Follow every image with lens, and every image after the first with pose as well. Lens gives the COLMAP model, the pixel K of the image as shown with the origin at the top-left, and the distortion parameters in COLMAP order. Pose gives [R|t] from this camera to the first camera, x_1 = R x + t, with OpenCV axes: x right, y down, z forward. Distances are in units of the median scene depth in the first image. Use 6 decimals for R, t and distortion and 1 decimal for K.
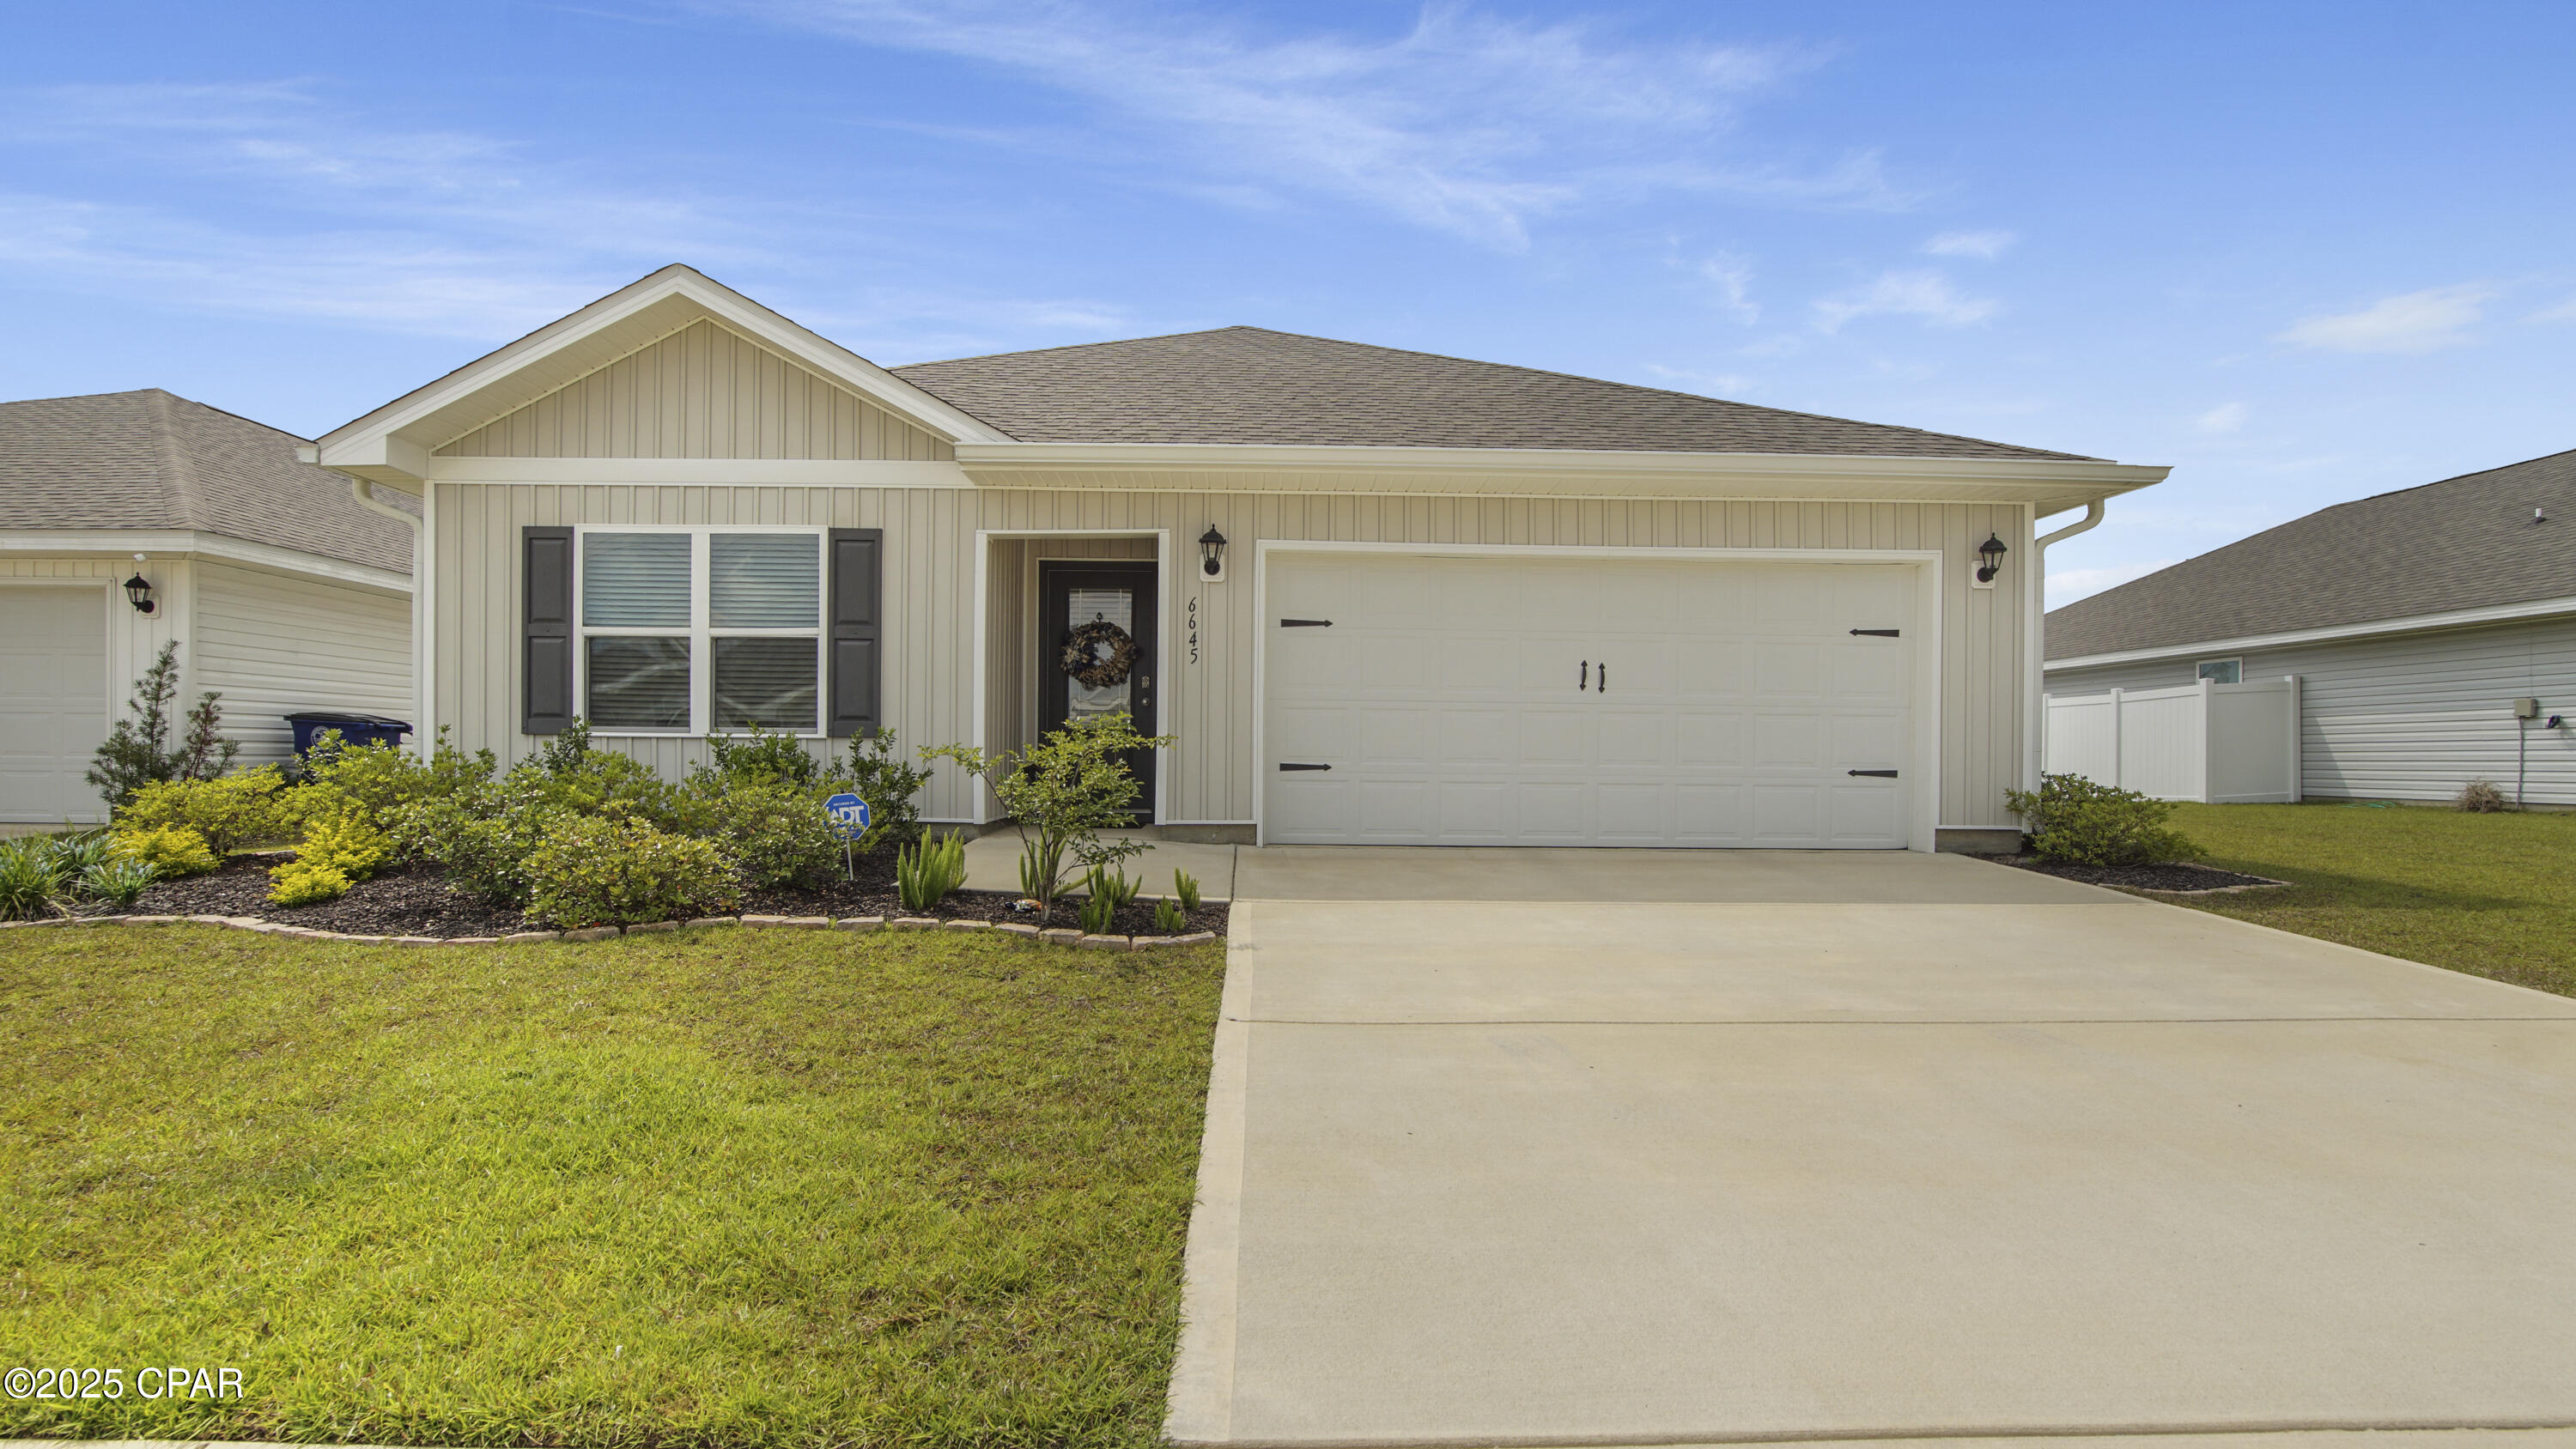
lens RADIAL K [[1169.3, 0, 1288.0], [0, 1169.3, 724.5], [0, 0, 1]] dist [-0.017387, 0.000271]
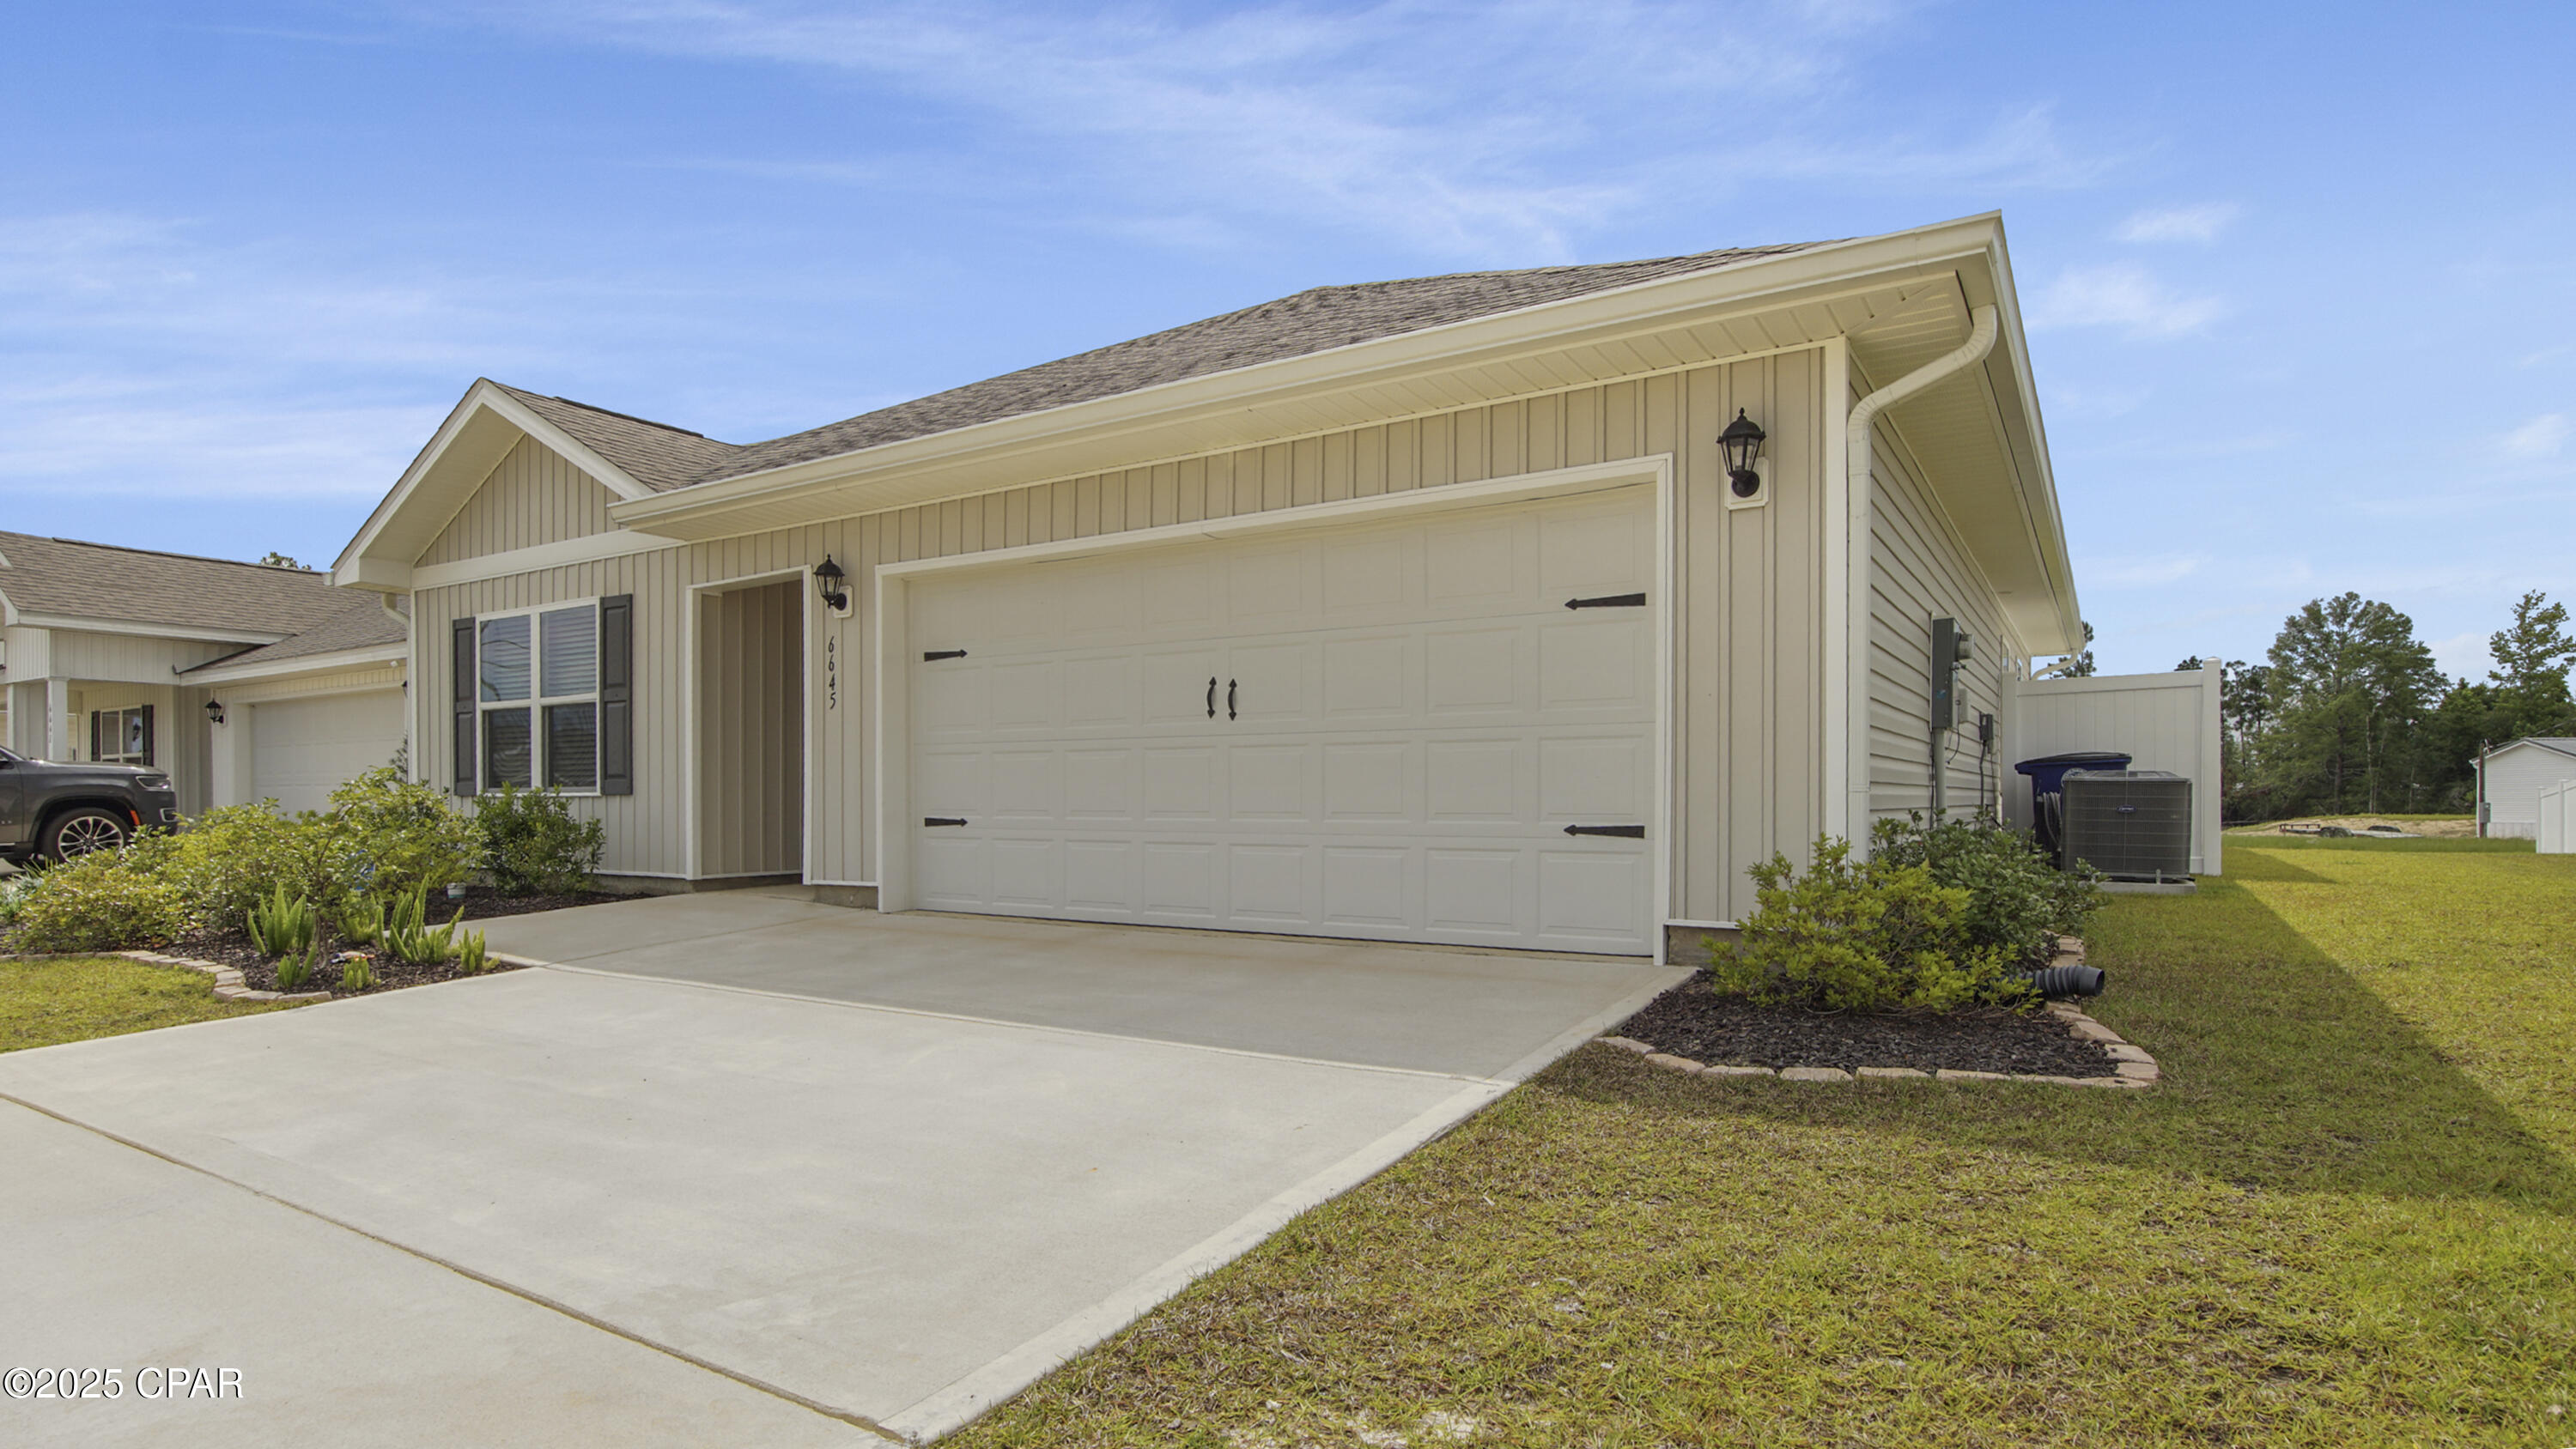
lens RADIAL K [[1218.6, 0, 1281.5], [0, 1218.6, 764.5], [0, 0, 1]] dist [-0.000794, 0.000004]
pose [[0.856607, -0.026559, -0.515286, 0.705925], [0.014755, 0.999527, -0.026990, 0.022475], [0.515759, 0.015517, 0.856593, 0.370040]]
